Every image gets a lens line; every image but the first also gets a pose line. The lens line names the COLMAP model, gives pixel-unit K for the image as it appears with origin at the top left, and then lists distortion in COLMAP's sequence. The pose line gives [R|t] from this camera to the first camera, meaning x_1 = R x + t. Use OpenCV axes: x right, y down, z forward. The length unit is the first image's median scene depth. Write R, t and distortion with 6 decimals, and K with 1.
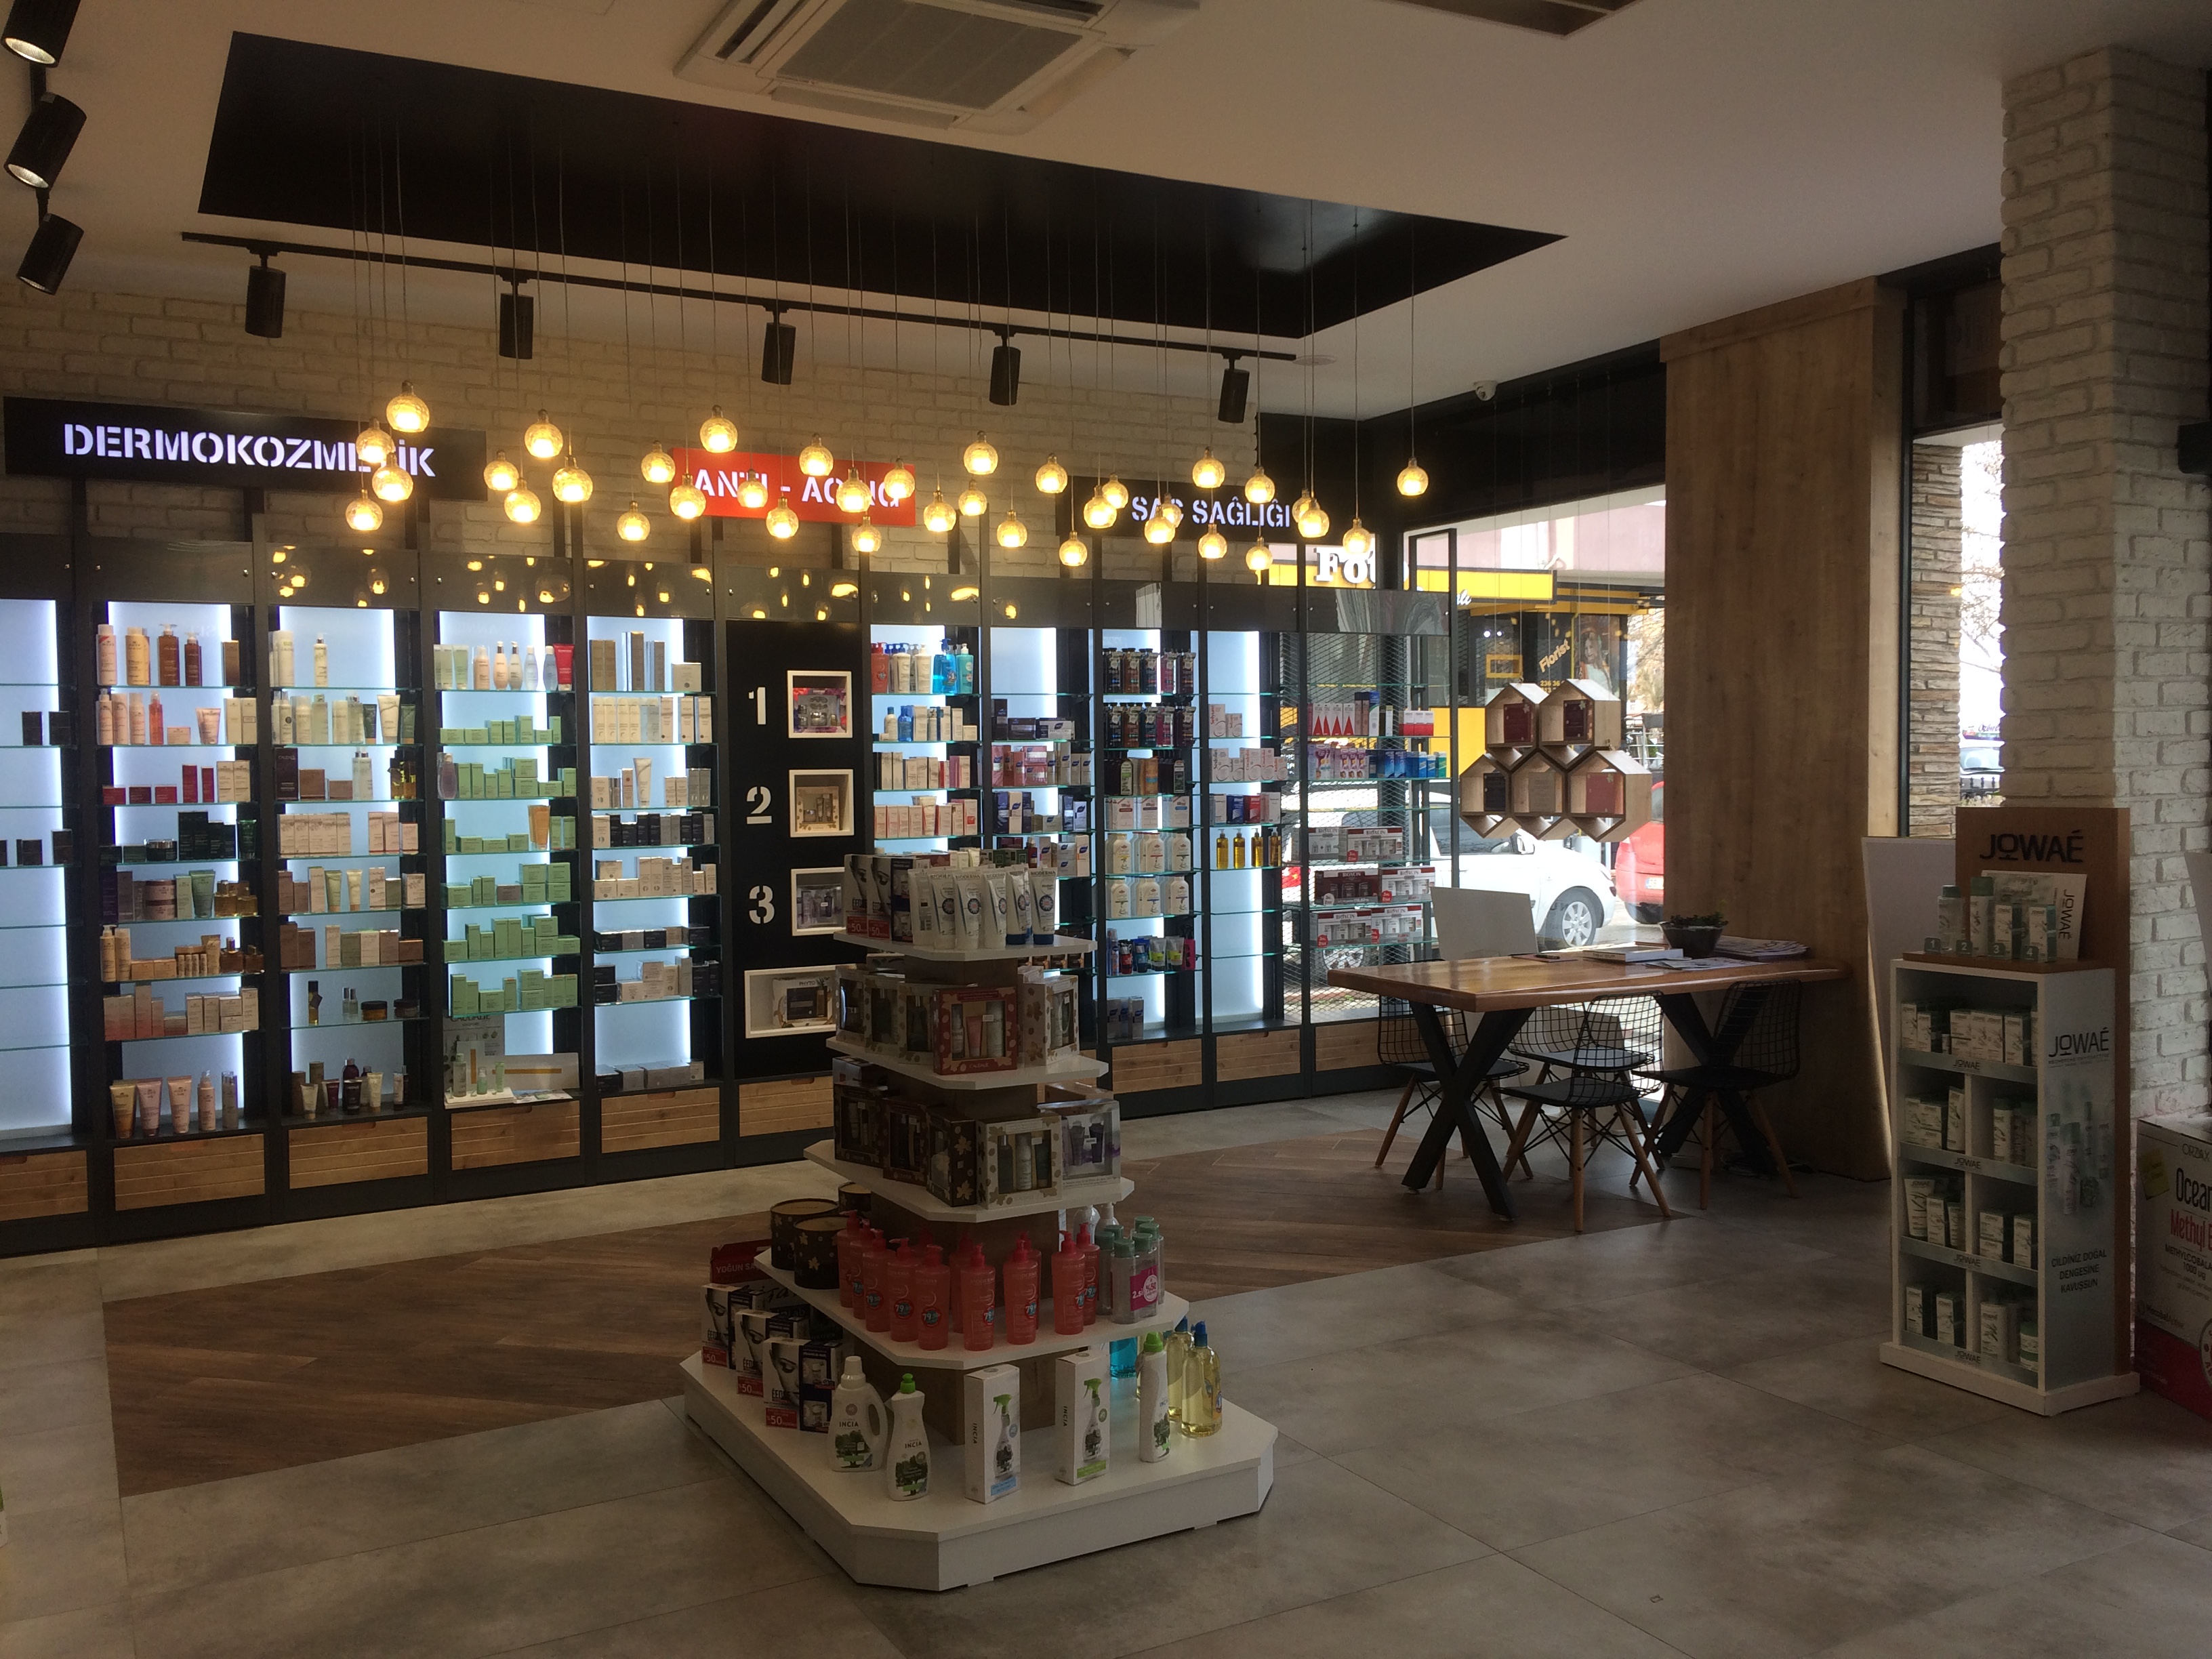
lens RADIAL K [[1815.3, 0, 1121.8], [0, 1815.3, 832.7], [0, 0, 1]] dist [0.099349, -0.146564]
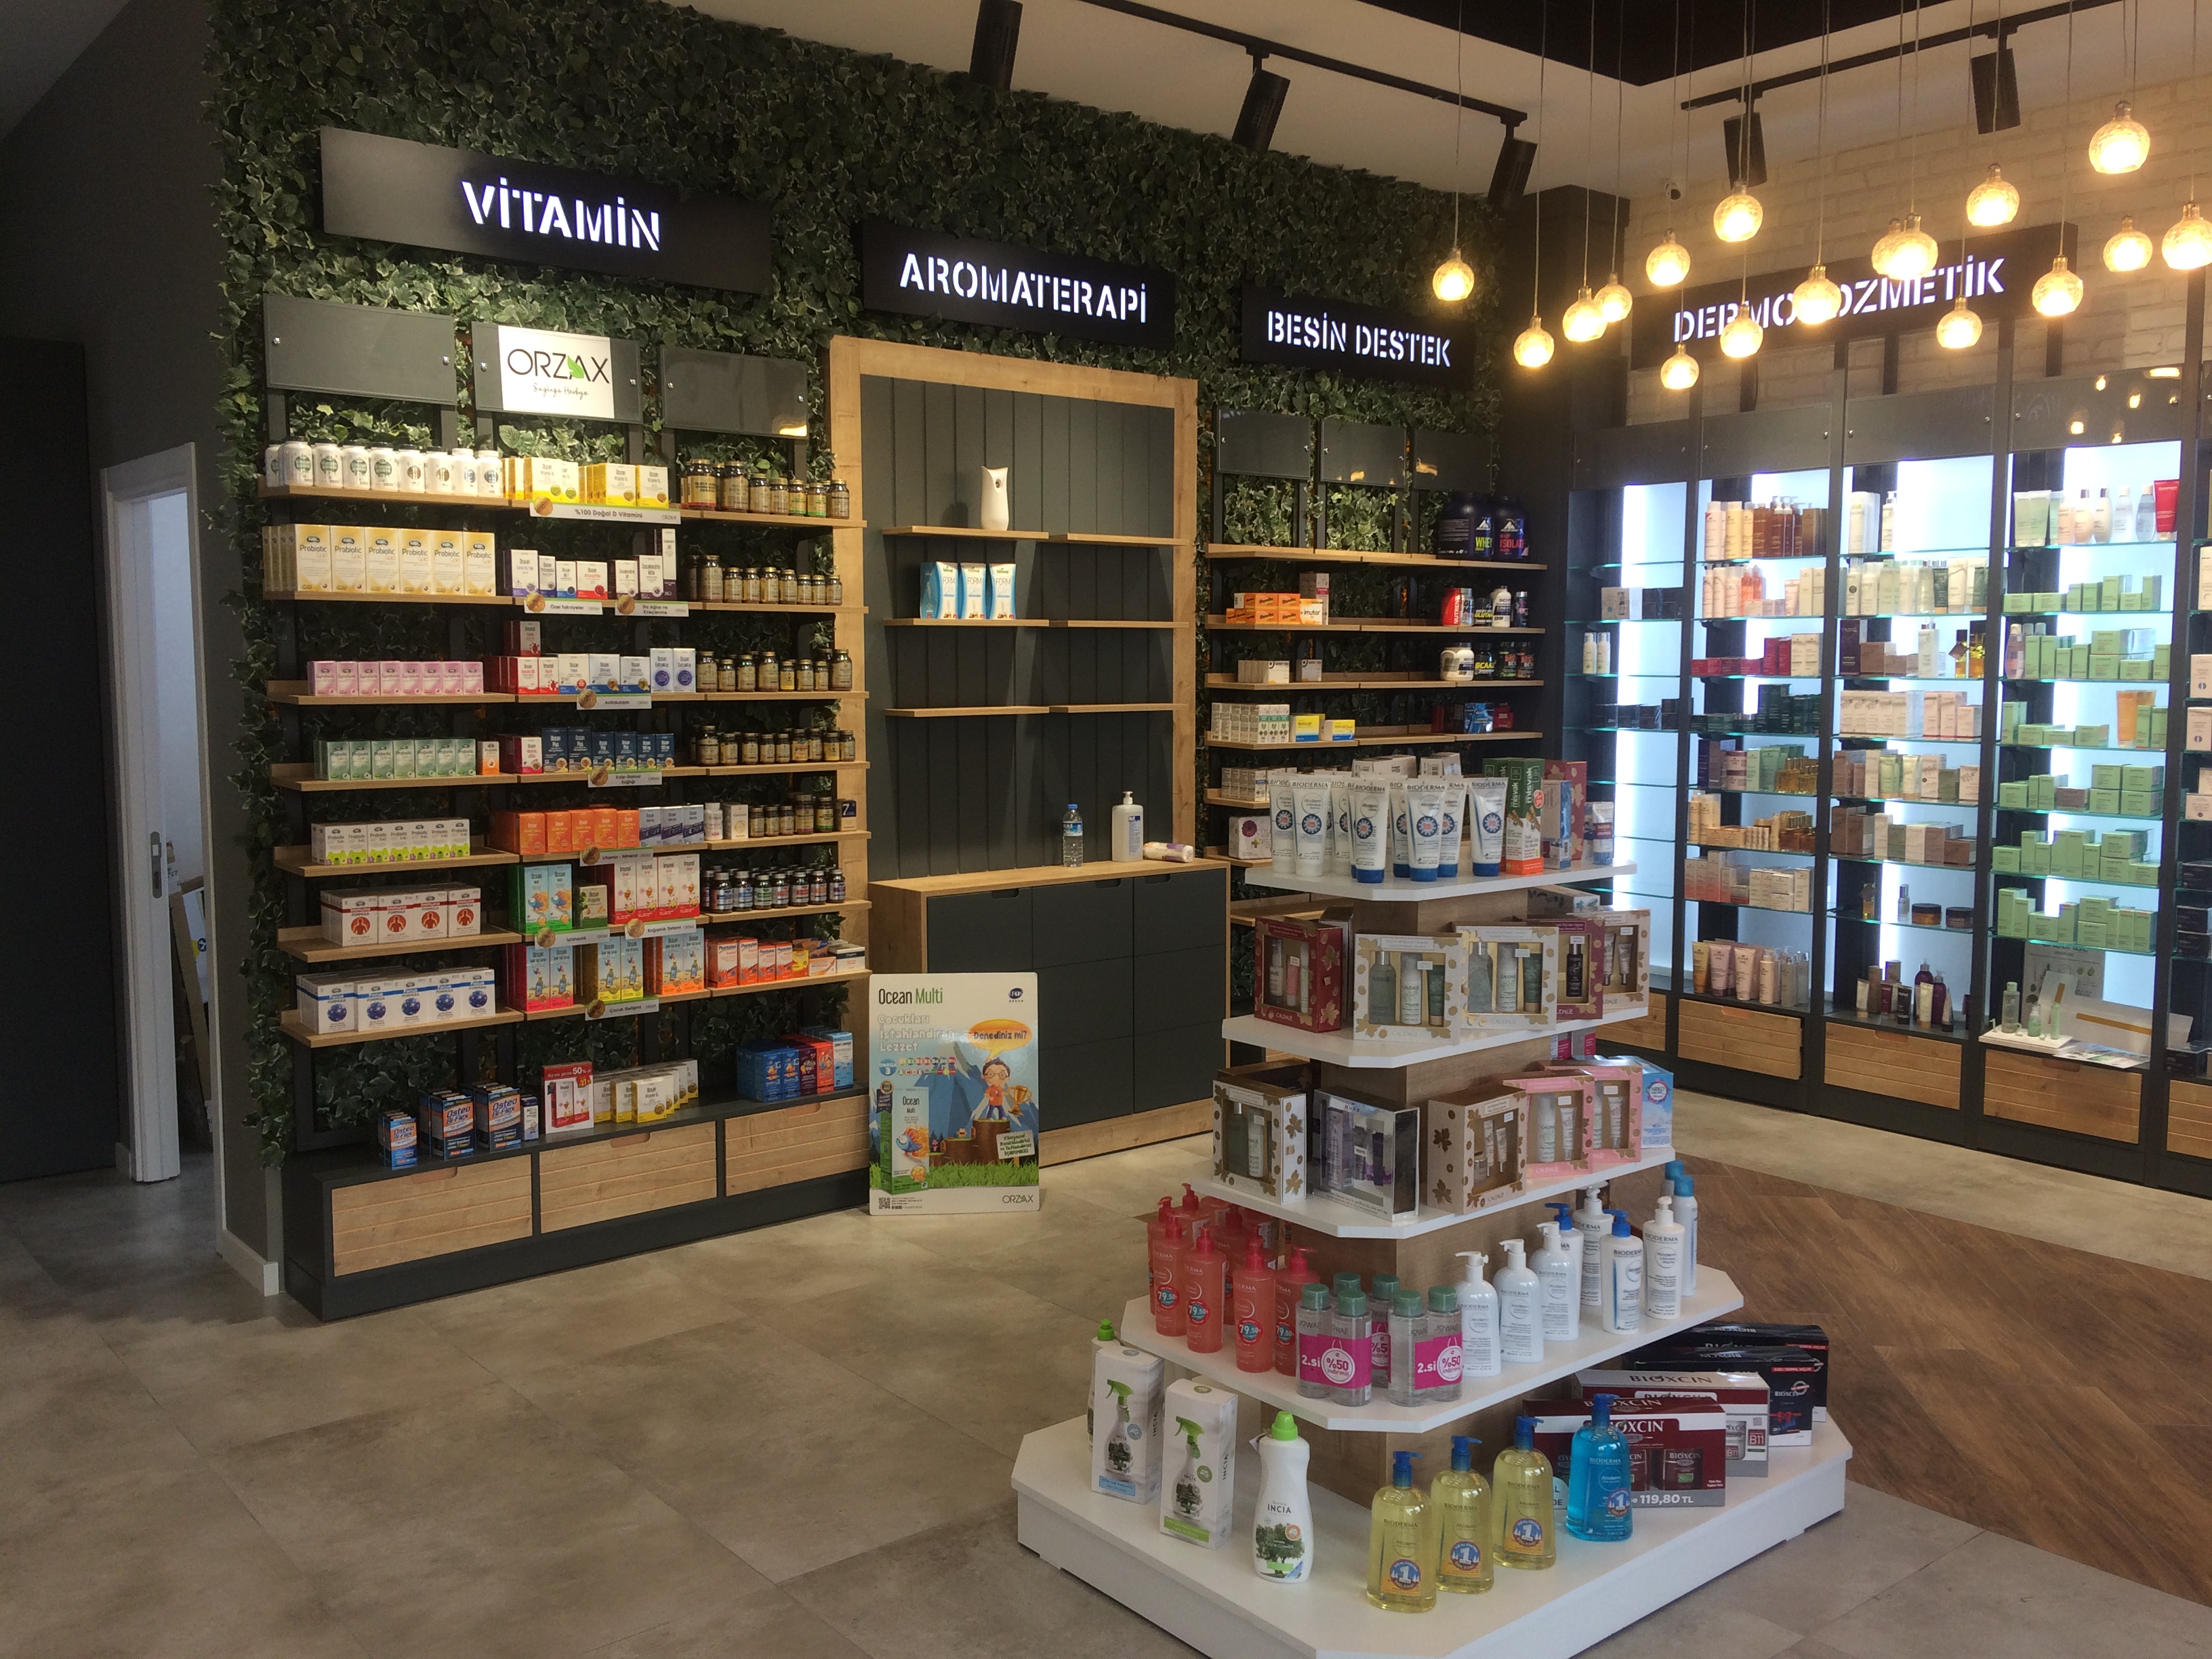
lens RADIAL K [[1864.4, 0, 1138.4], [0, 1864.4, 825.6], [0, 0, 1]] dist [0.086506, -0.131049]
pose [[0.189422, 0.103556, -0.976420, 0.408247], [-0.040332, 0.994404, 0.097639, -0.019913], [0.981067, 0.020886, 0.192539, 0.445520]]
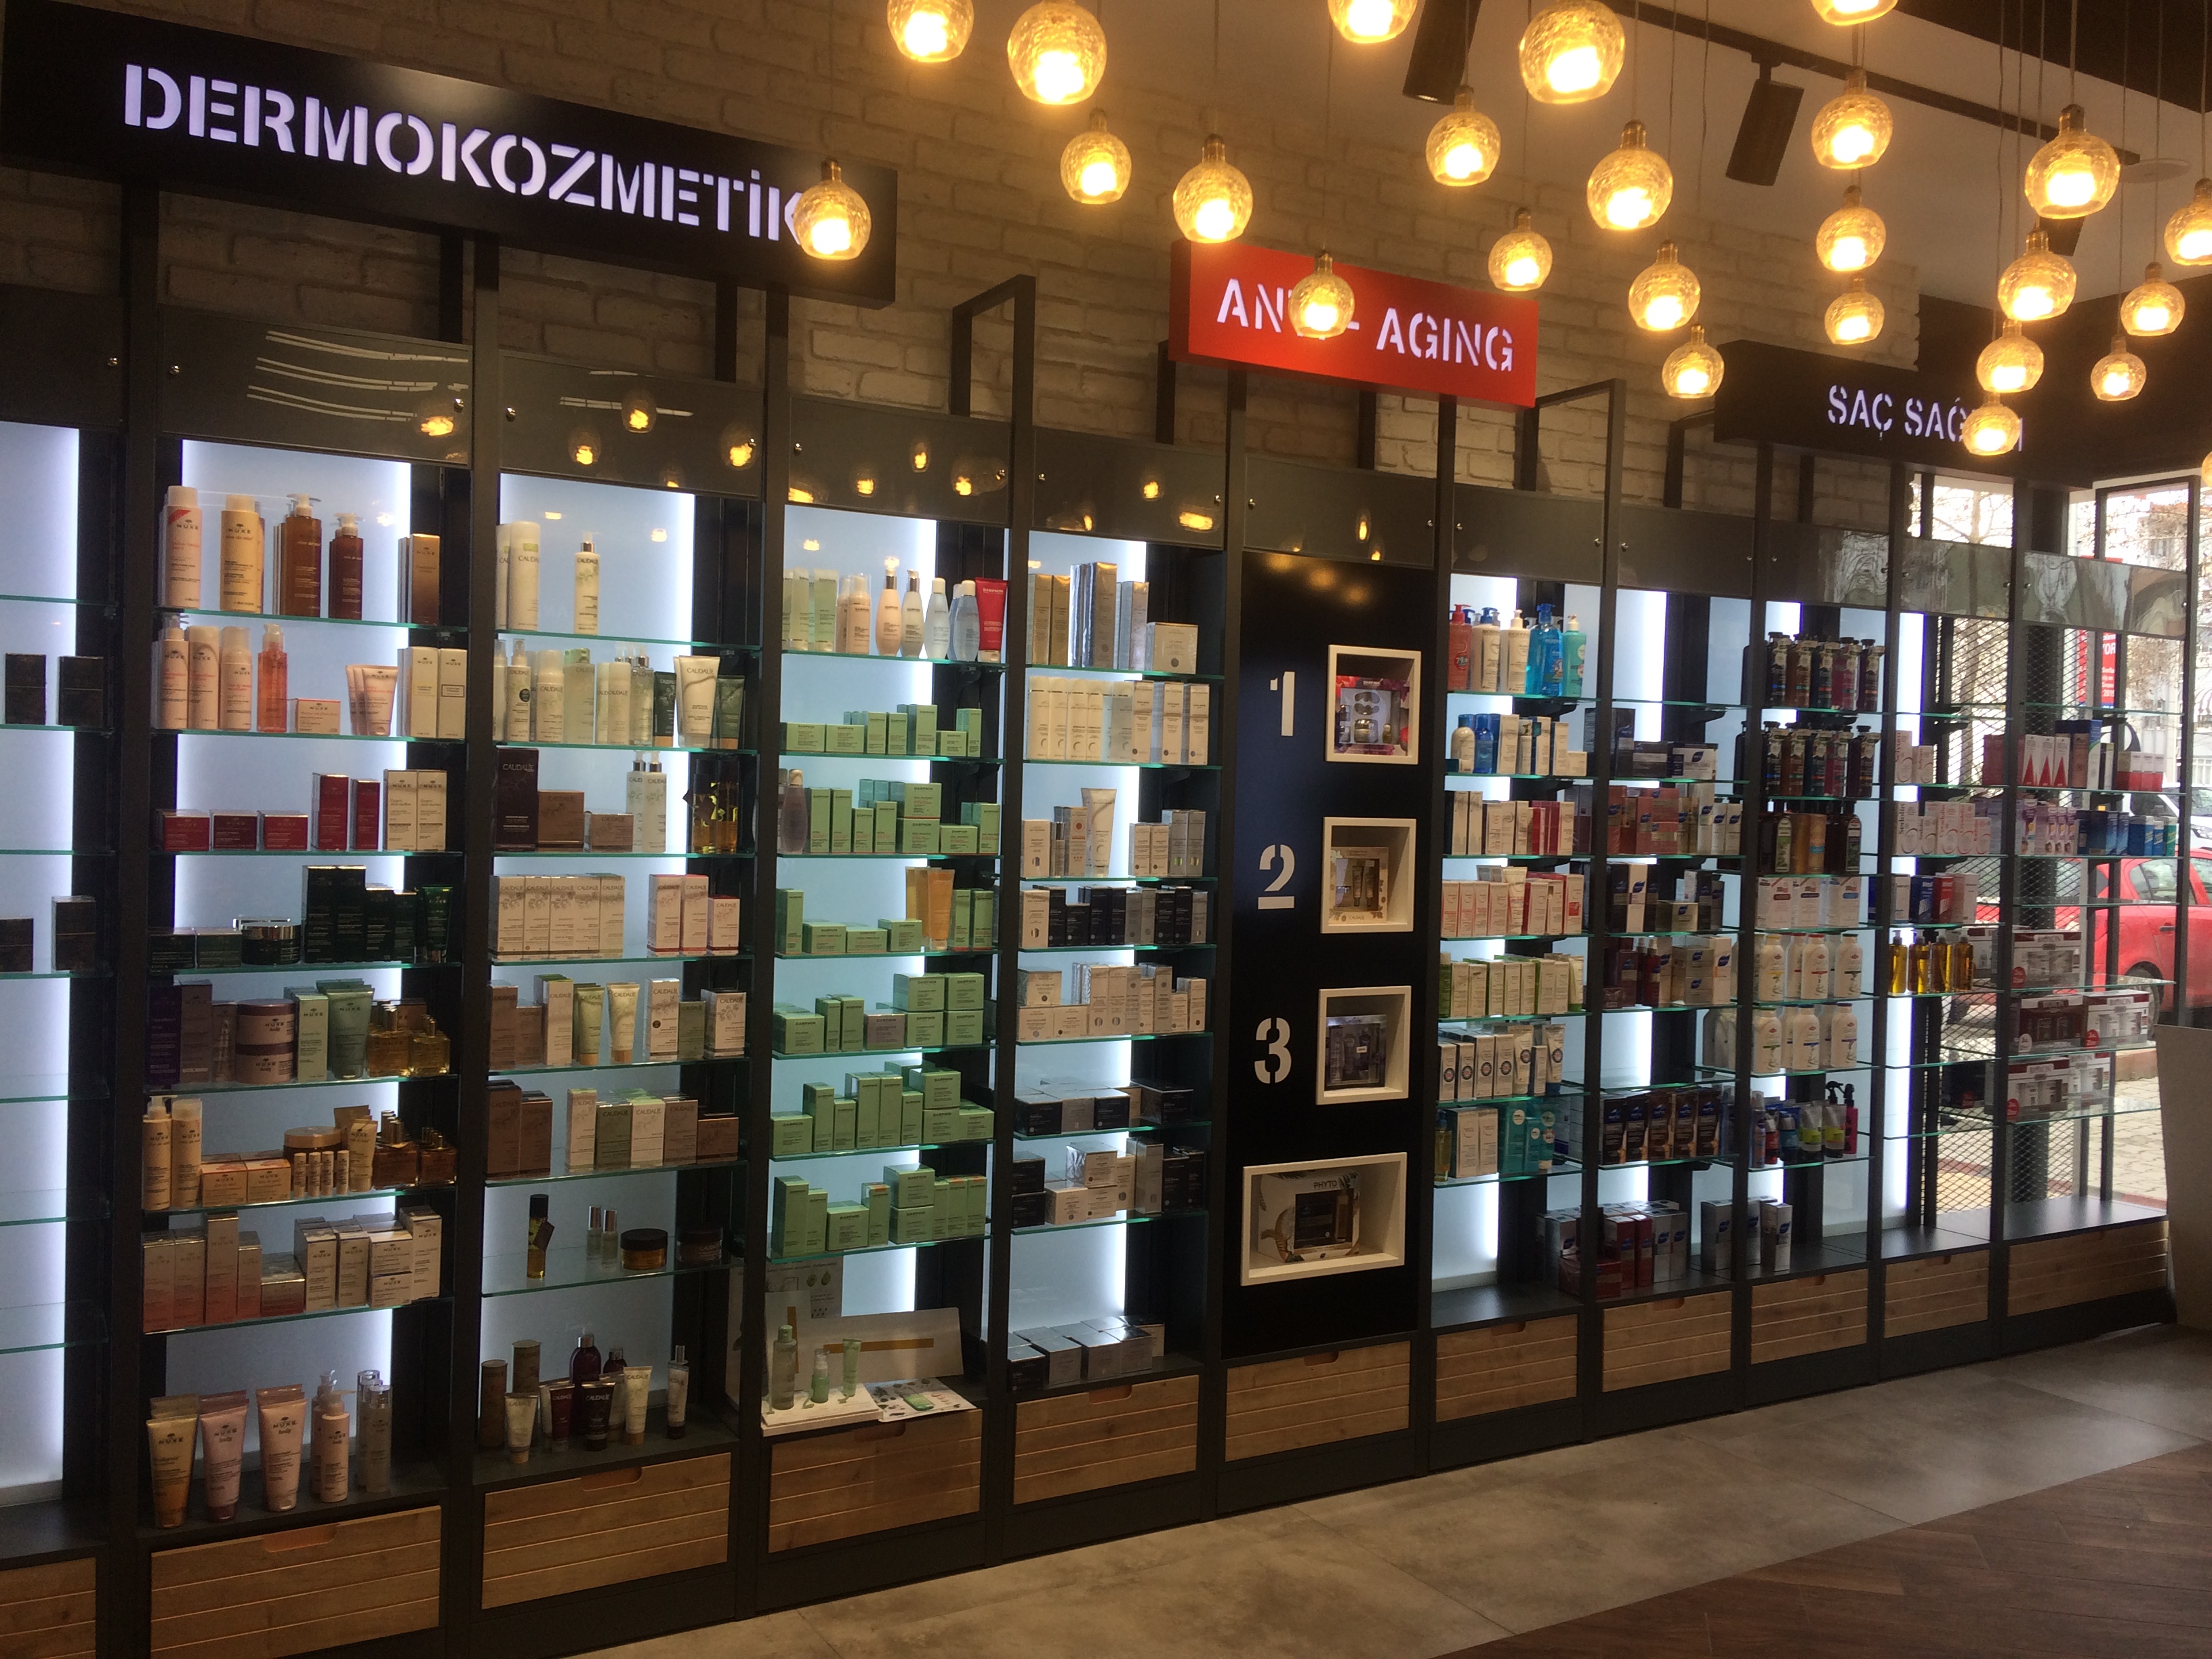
lens RADIAL K [[1864.4, 0, 1138.4], [0, 1864.4, 825.6], [0, 0, 1]] dist [0.086506, -0.131049]
pose [[0.998942, 0.035563, 0.029142, -0.283110], [-0.034926, 0.999146, -0.022086, -0.018171], [-0.029902, 0.021045, 0.999331, 0.450895]]
